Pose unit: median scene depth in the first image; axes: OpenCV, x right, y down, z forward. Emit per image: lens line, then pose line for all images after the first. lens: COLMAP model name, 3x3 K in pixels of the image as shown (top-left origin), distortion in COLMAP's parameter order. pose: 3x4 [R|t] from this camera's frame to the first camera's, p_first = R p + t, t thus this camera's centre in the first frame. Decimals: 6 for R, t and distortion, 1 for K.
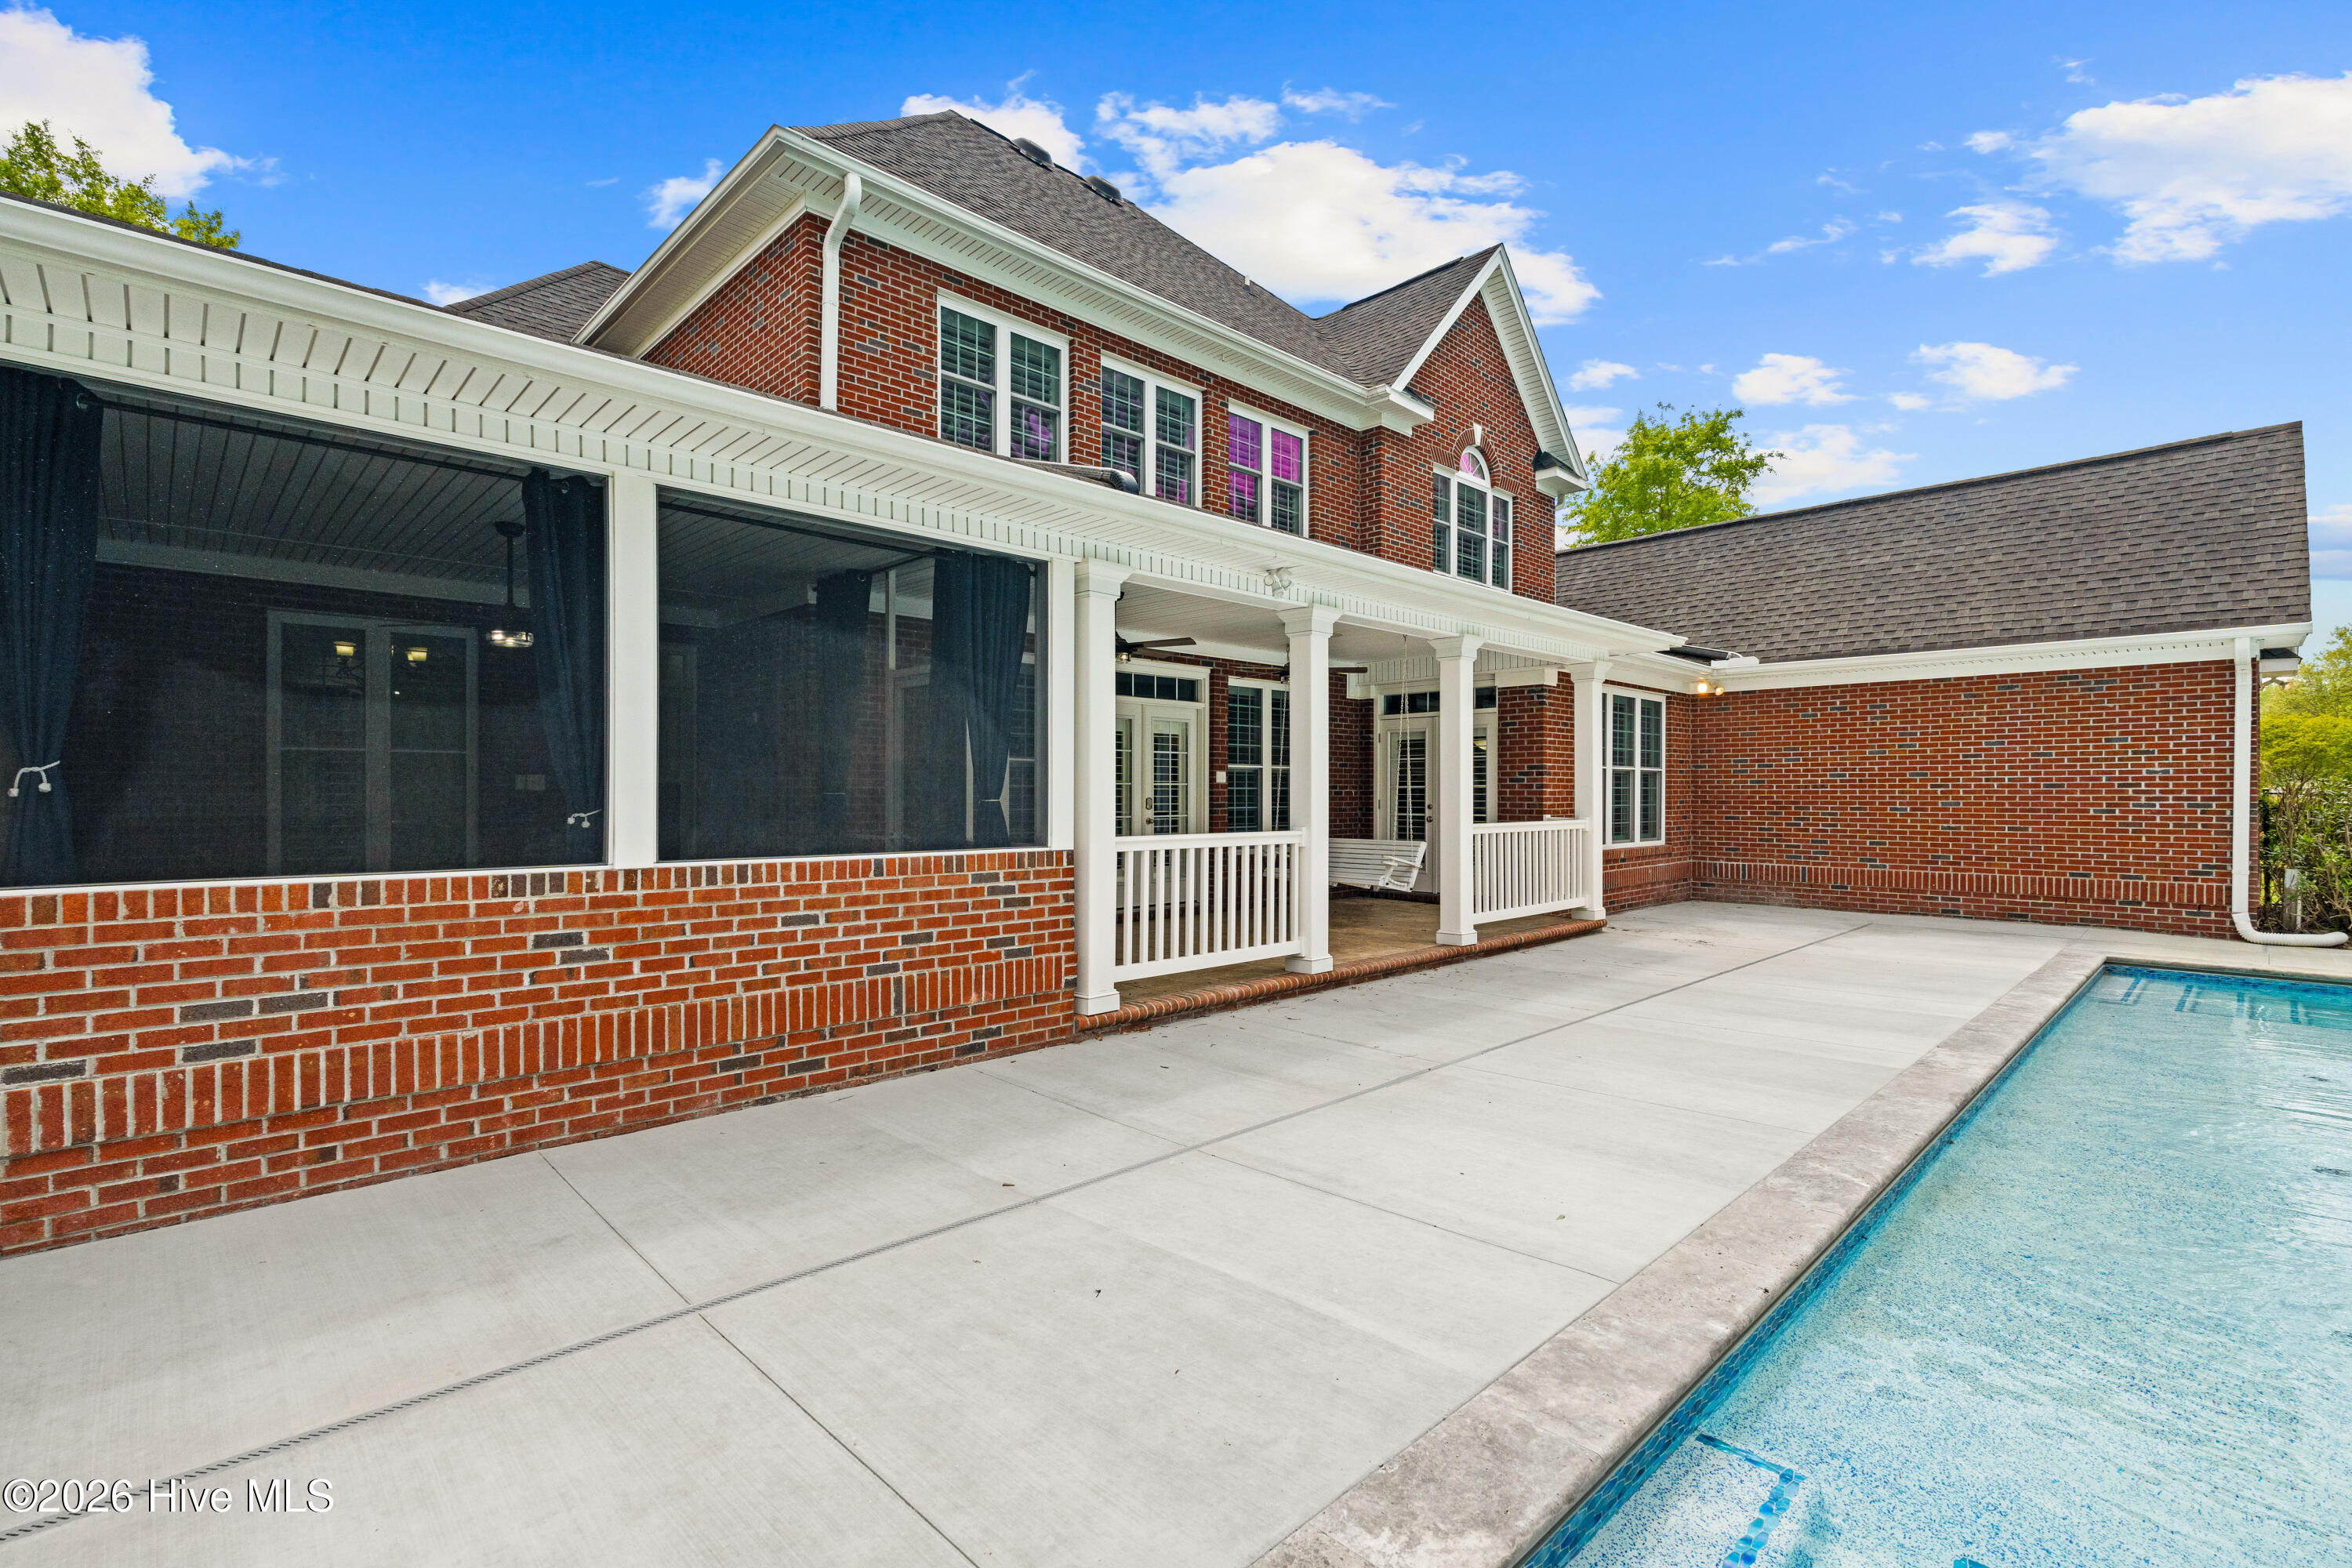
lens RADIAL K [[1063.4, 0, 1173.2], [0, 1063.4, 790.0], [0, 0, 1]] dist [-0.000127, -0.000547]
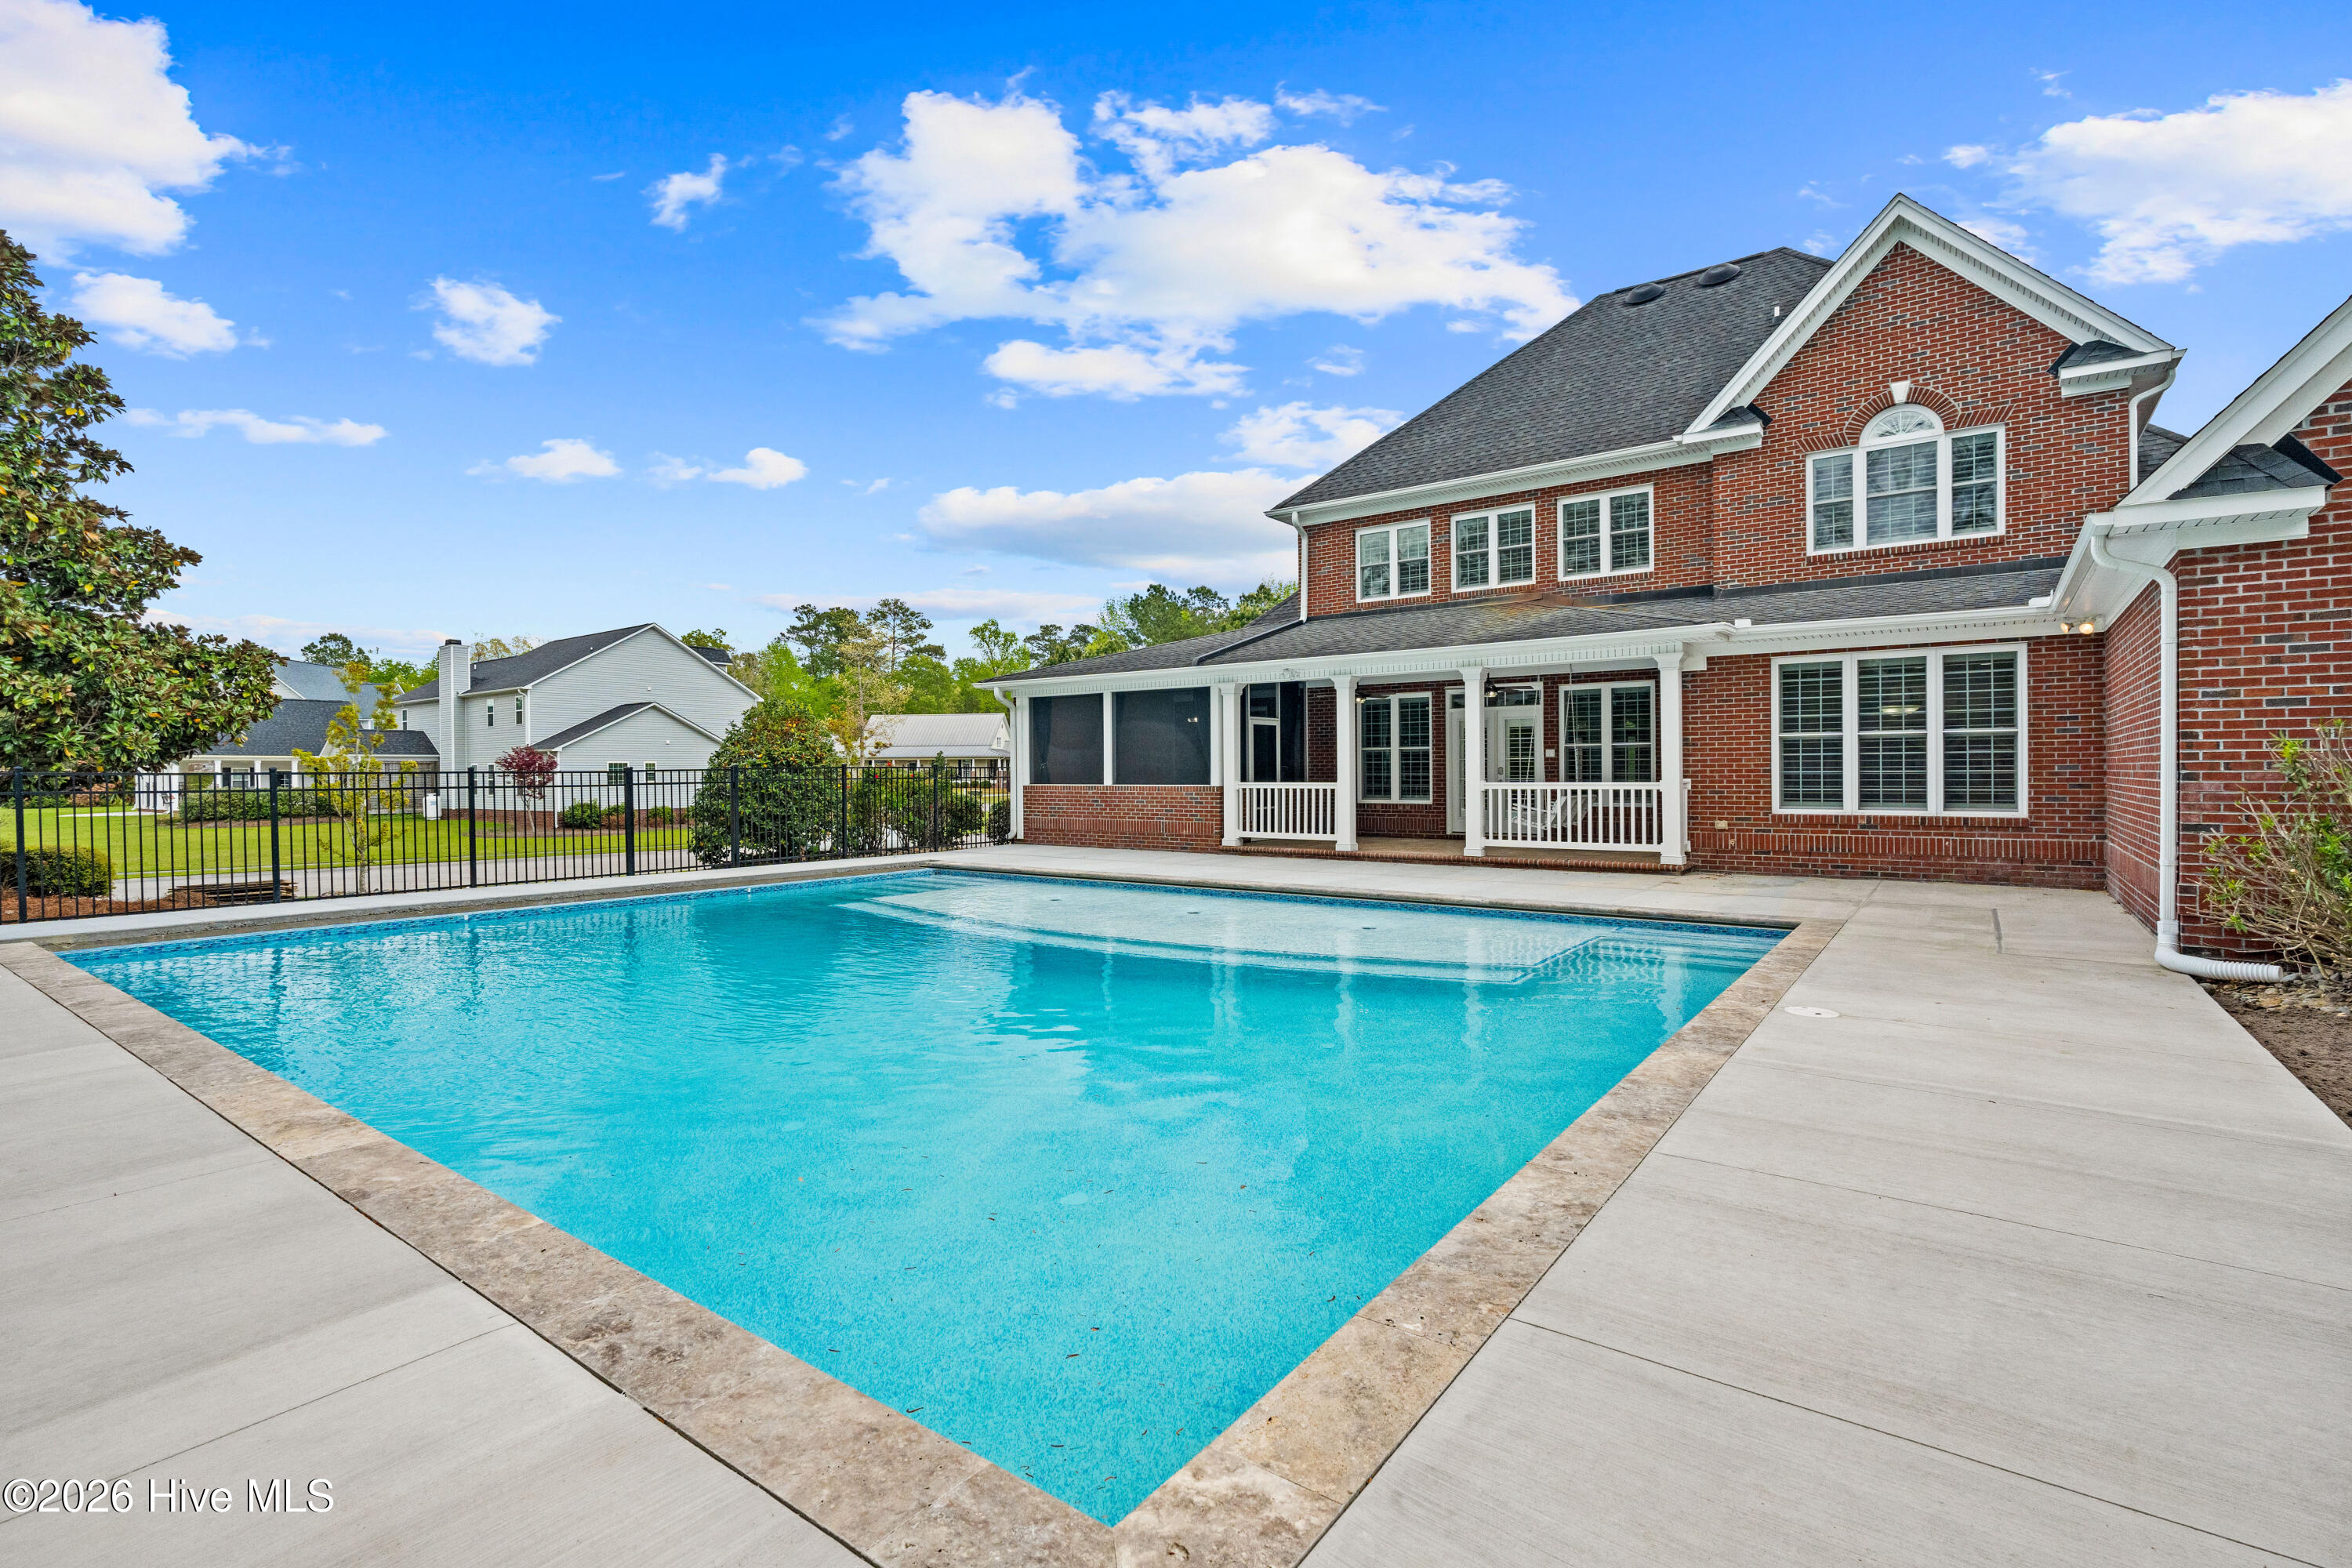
lens RADIAL K [[1070.9, 0, 1176.0], [0, 1070.9, 784.0], [0, 0, 1]] dist [-0.004476, -0.000564]
pose [[0.165297, 0.009818, -0.986195, 2.189628], [0.011009, 0.999870, 0.011799, 0.012342], [0.986182, -0.012807, 0.165167, 0.337728]]
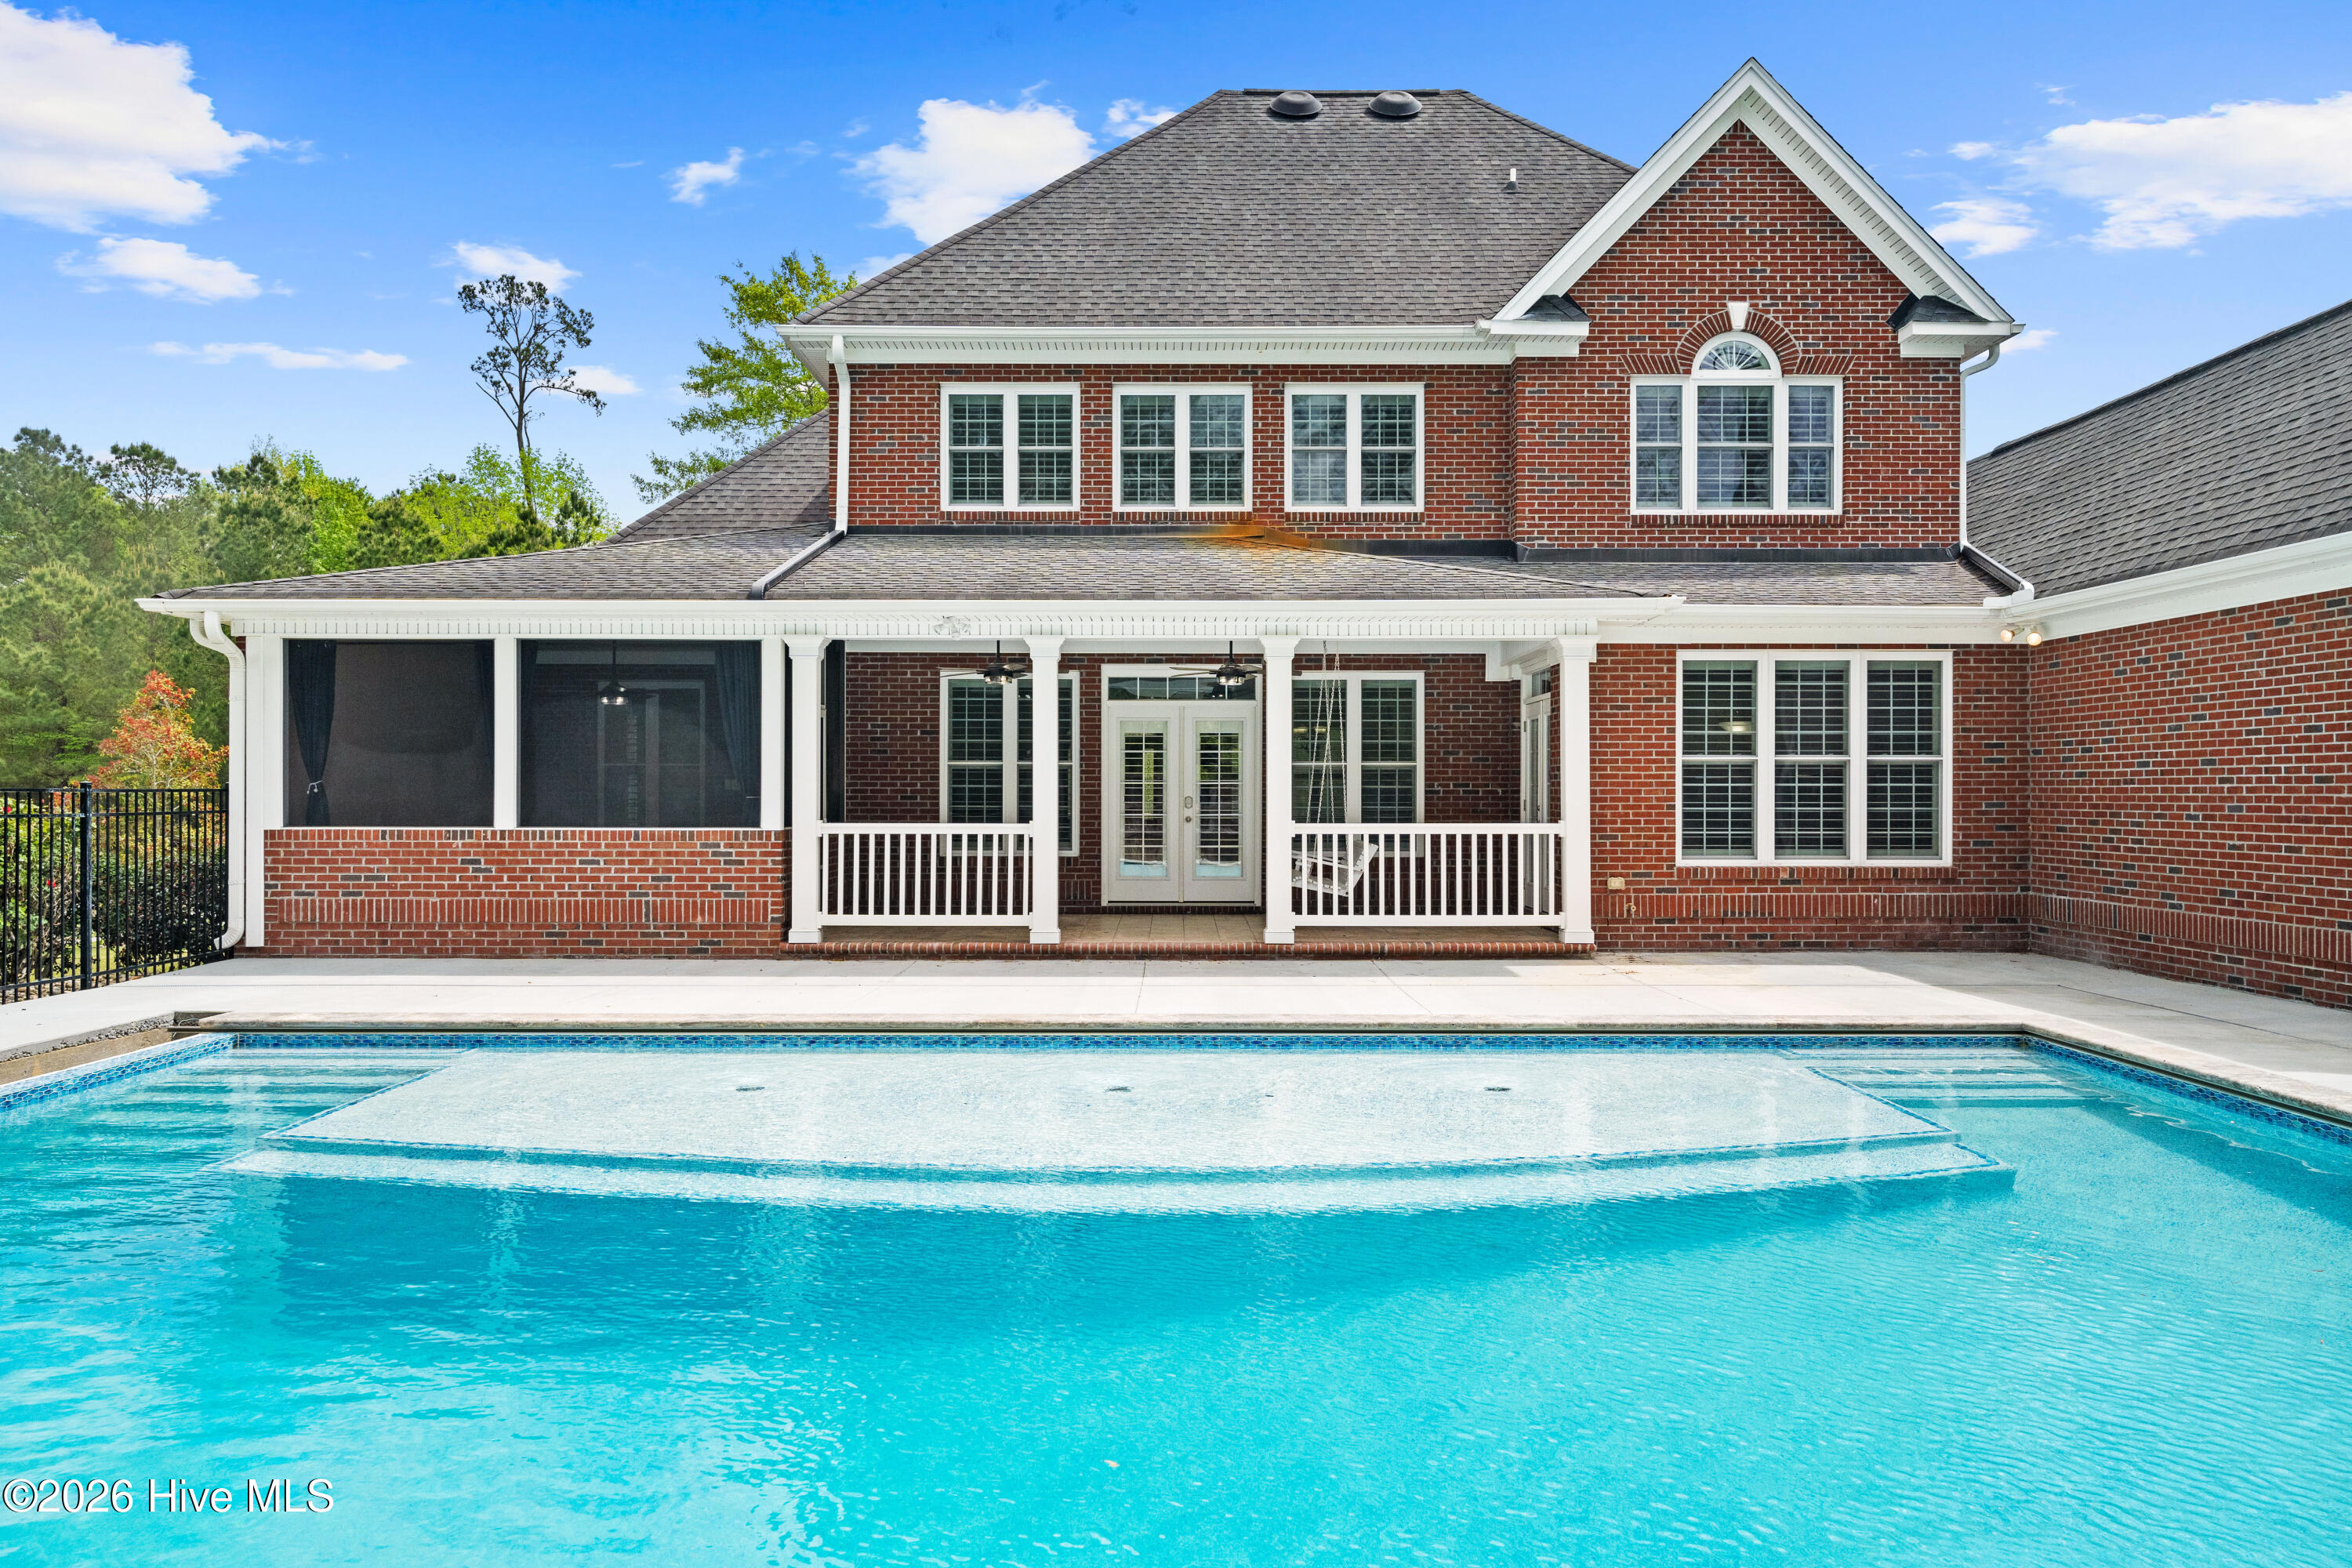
lens RADIAL K [[1648.0, 0, 1176.0], [0, 1648.0, 784.0], [0, 0, 1]] dist [0.002715, 0.002544]
pose [[0.719369, -0.003225, -0.694620, 1.545921], [0.002242, 0.999995, -0.002321, -0.001821], [0.694624, 0.000112, 0.719373, -0.222283]]
